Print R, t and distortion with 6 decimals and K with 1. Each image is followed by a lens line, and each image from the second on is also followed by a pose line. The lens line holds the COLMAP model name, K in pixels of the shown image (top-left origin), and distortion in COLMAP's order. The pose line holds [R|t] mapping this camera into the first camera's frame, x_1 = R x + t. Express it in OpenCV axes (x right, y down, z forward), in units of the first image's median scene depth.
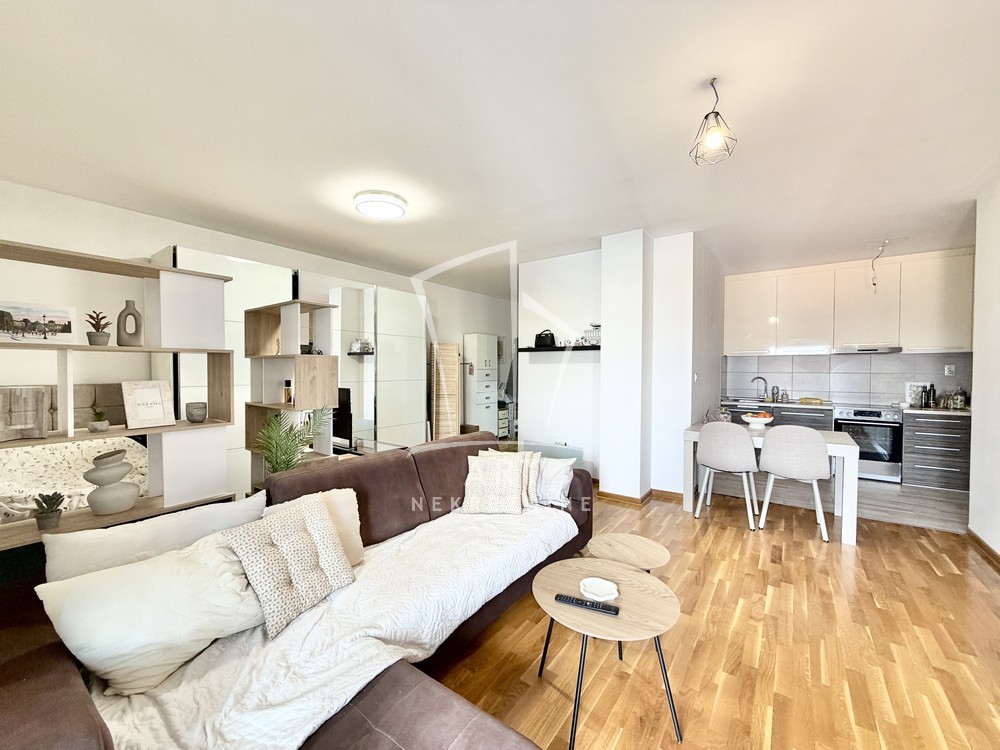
lens RADIAL K [[398.3, 0, 494.2], [0, 398.3, 375.9], [0, 0, 1]] dist [0.001622, -0.000497]
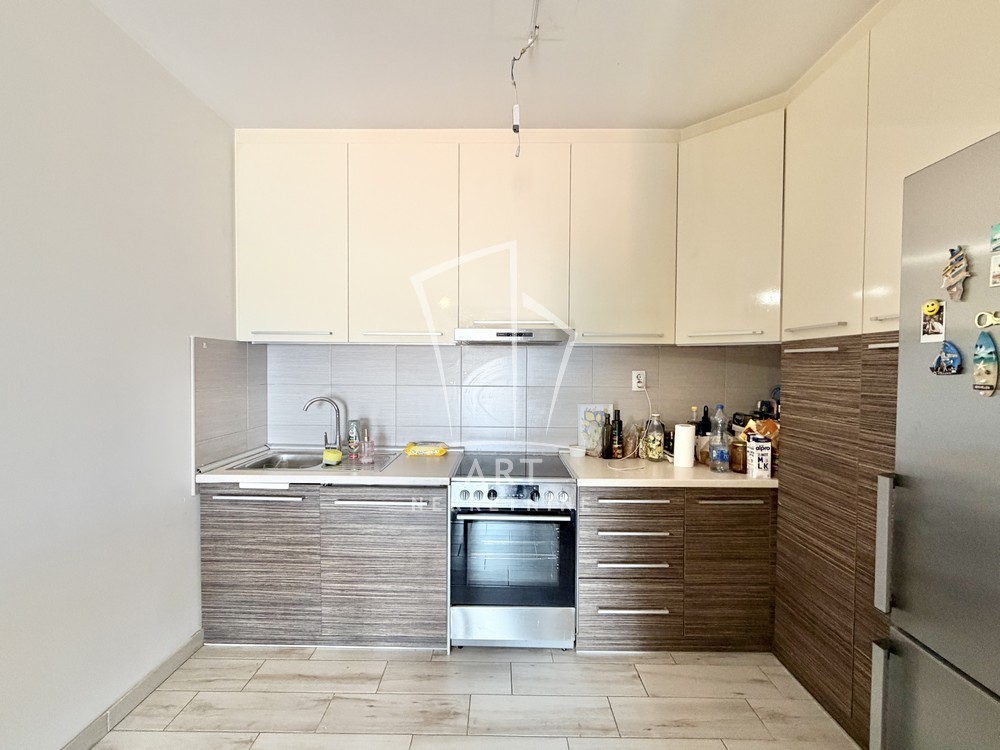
lens RADIAL K [[398.3, 0, 500.3], [0, 398.3, 374.6], [0, 0, 1]] dist [0.001622, -0.000497]
pose [[0.805940, -0.005928, 0.591967, 0.689114], [0.004759, 0.999982, 0.003534, -0.025468], [-0.591978, -0.000030, 0.805954, 0.687856]]
